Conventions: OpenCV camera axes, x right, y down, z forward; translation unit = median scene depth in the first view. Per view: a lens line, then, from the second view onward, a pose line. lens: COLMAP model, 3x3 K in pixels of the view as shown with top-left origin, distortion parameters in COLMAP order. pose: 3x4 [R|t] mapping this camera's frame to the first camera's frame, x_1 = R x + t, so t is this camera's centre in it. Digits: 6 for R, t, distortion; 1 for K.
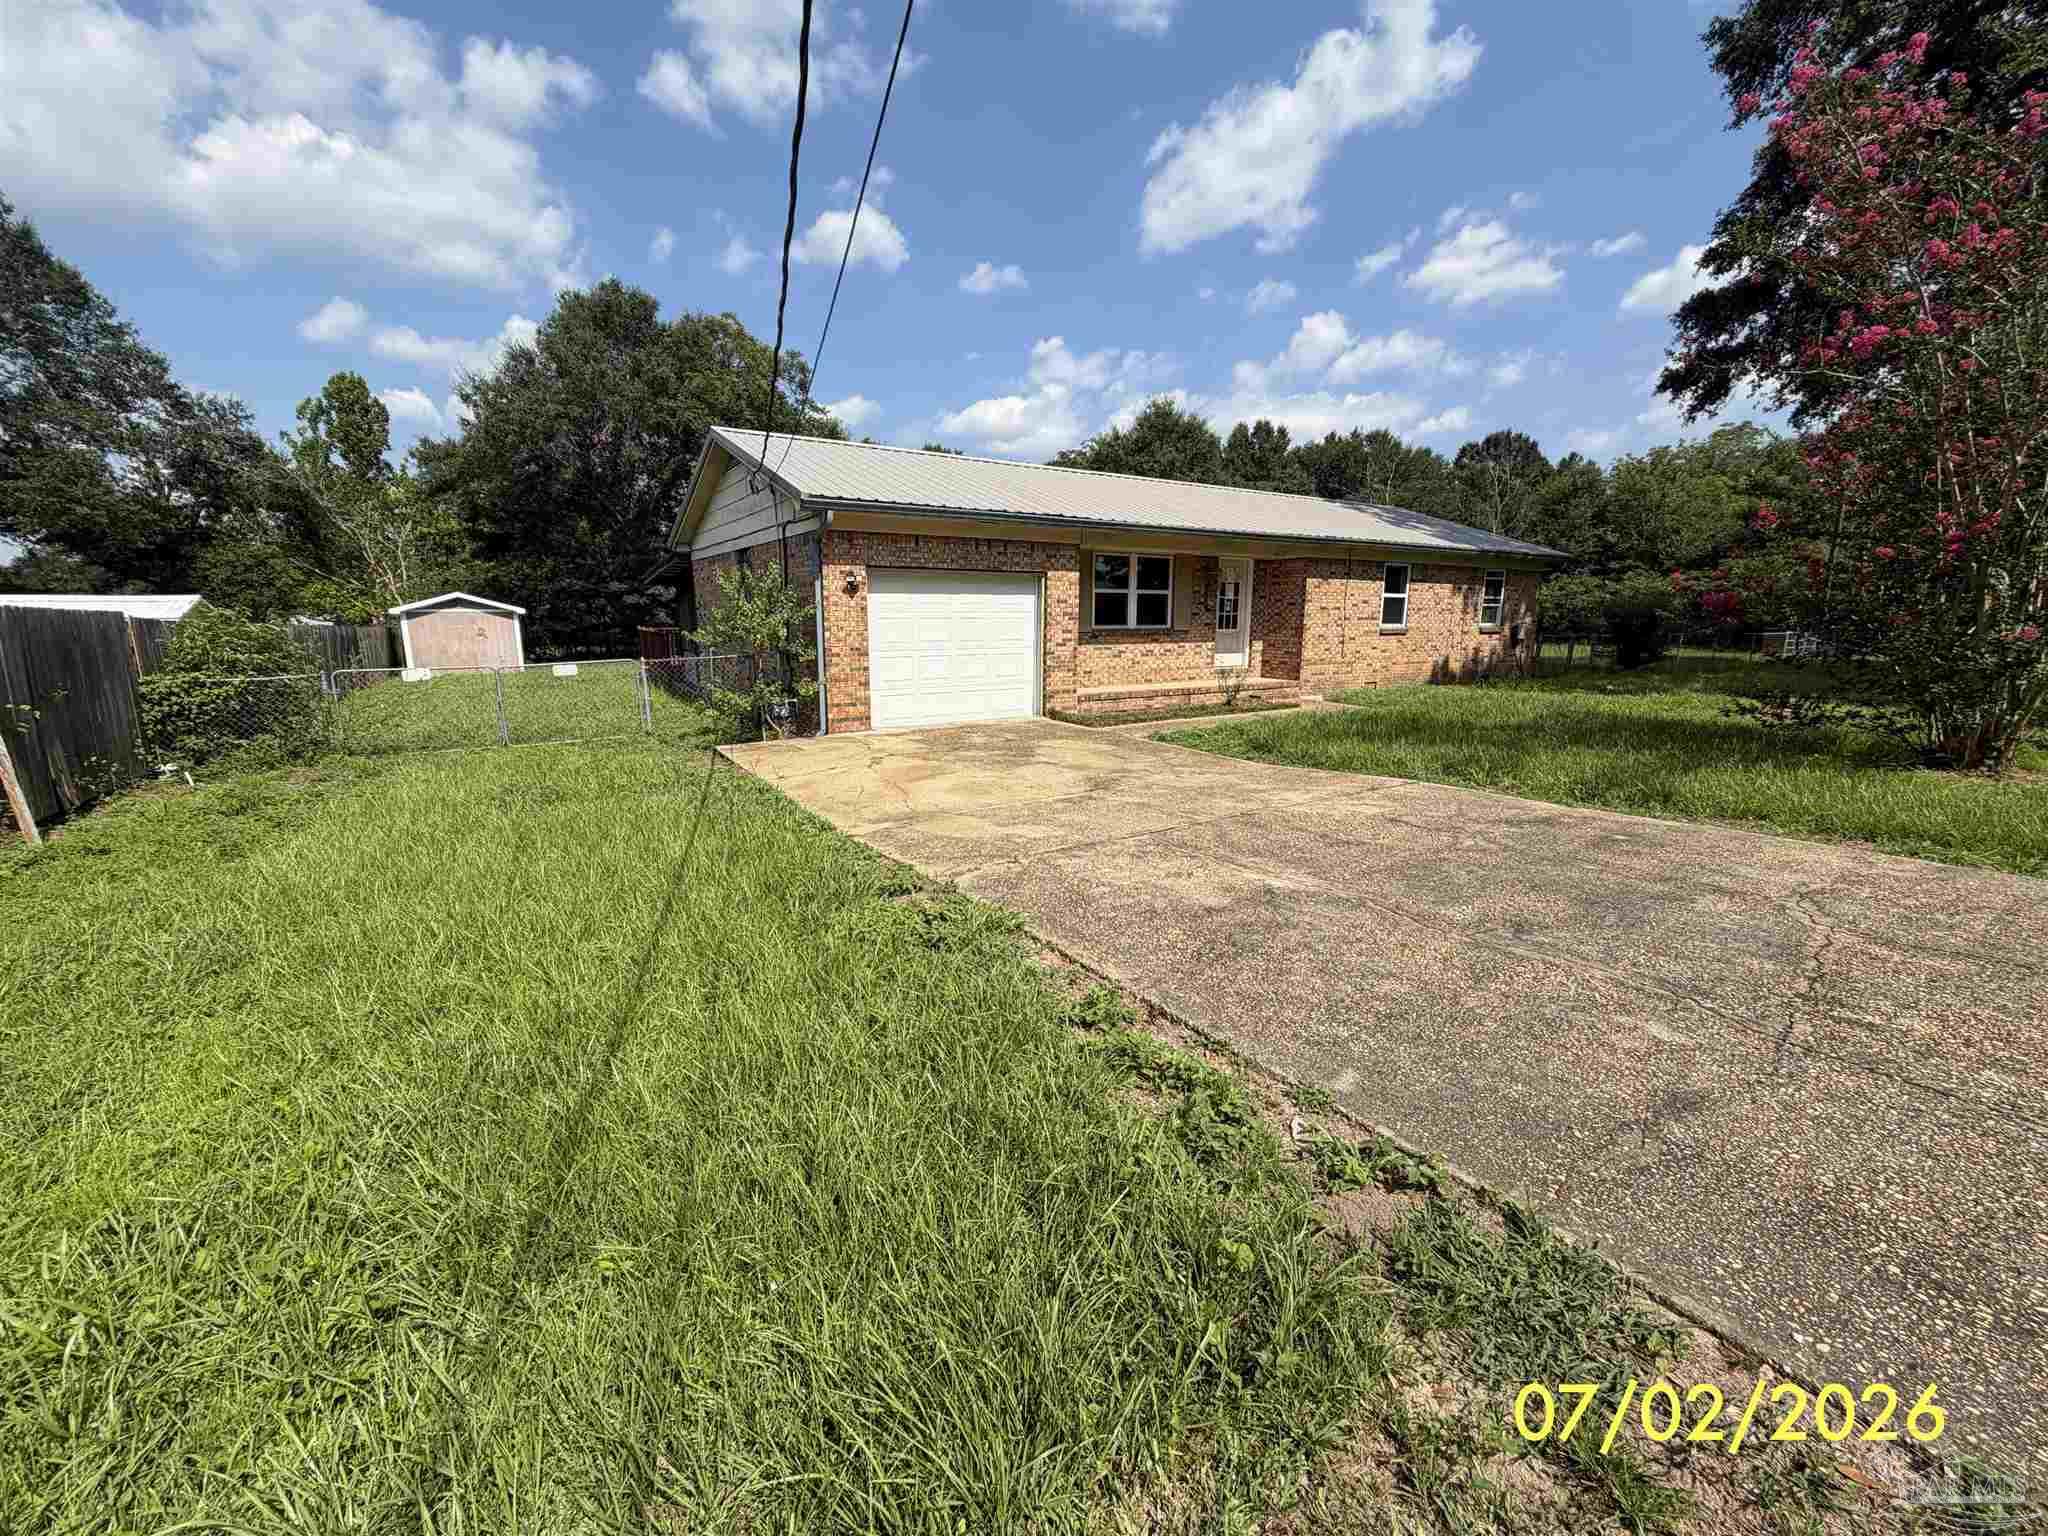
lens RADIAL K [[820.0, 0, 1019.0], [0, 820.0, 758.1], [0, 0, 1]] dist [0.000950, 0.000790]
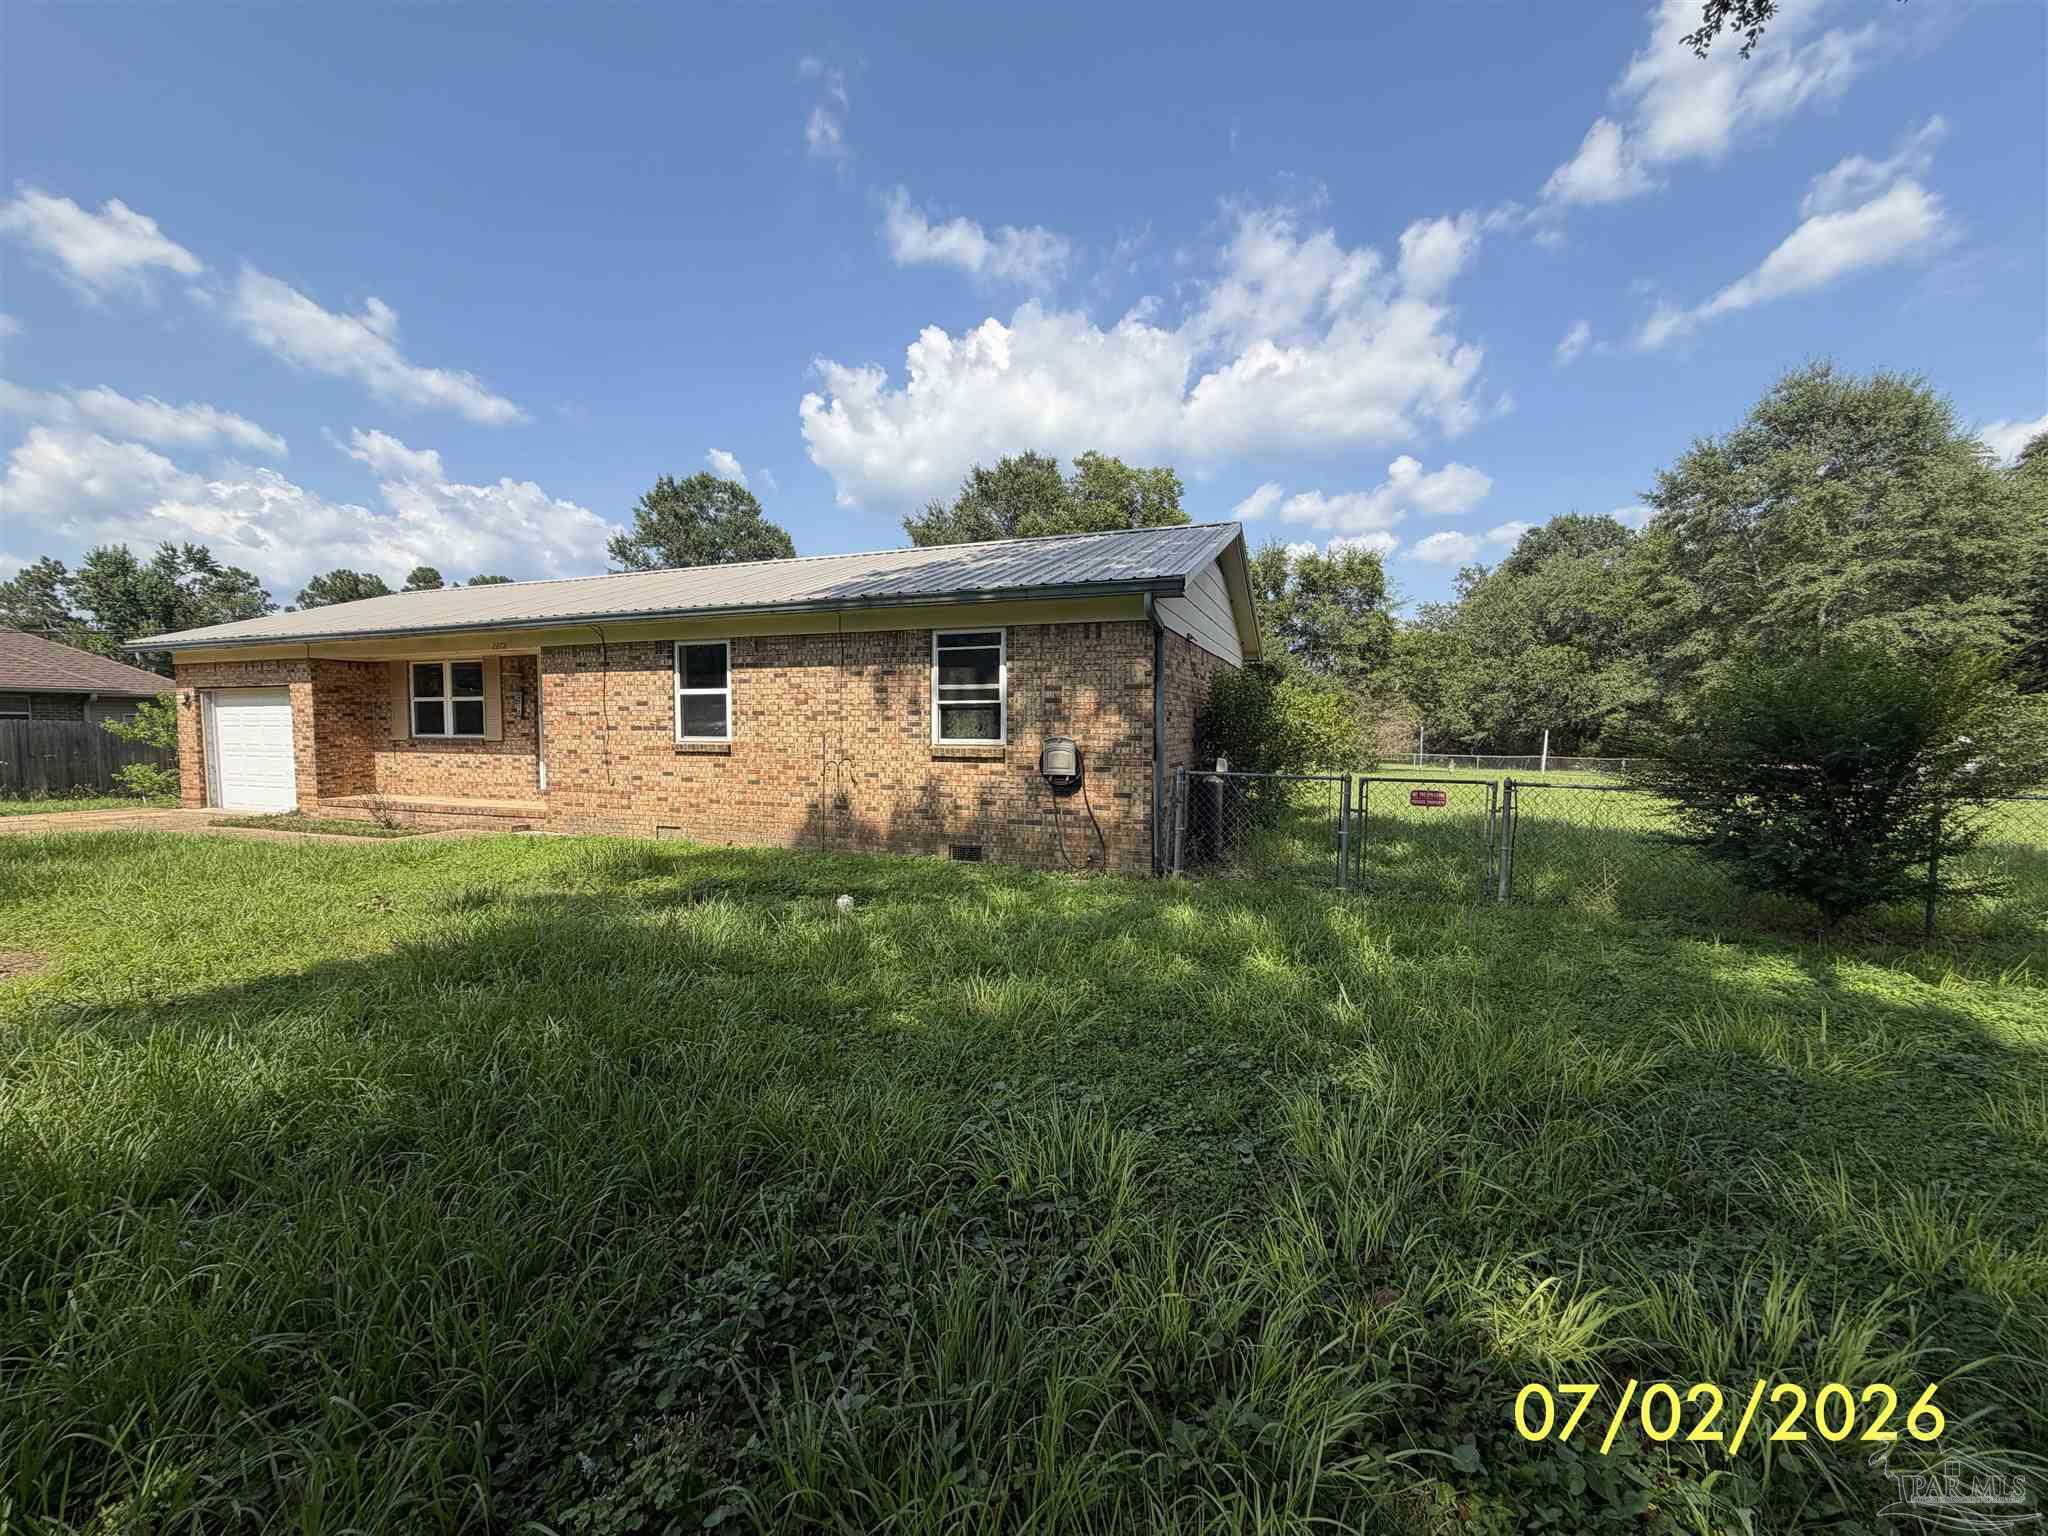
lens RADIAL K [[820.0, 0, 1023.0], [0, 820.0, 784.0], [0, 0, 1]] dist [0.000950, 0.000790]
pose [[0.588918, 0.057998, -0.806109, 1.144051], [-0.136413, 0.990245, -0.028413, -0.149509], [0.796597, 0.126697, 0.591085, 0.865288]]
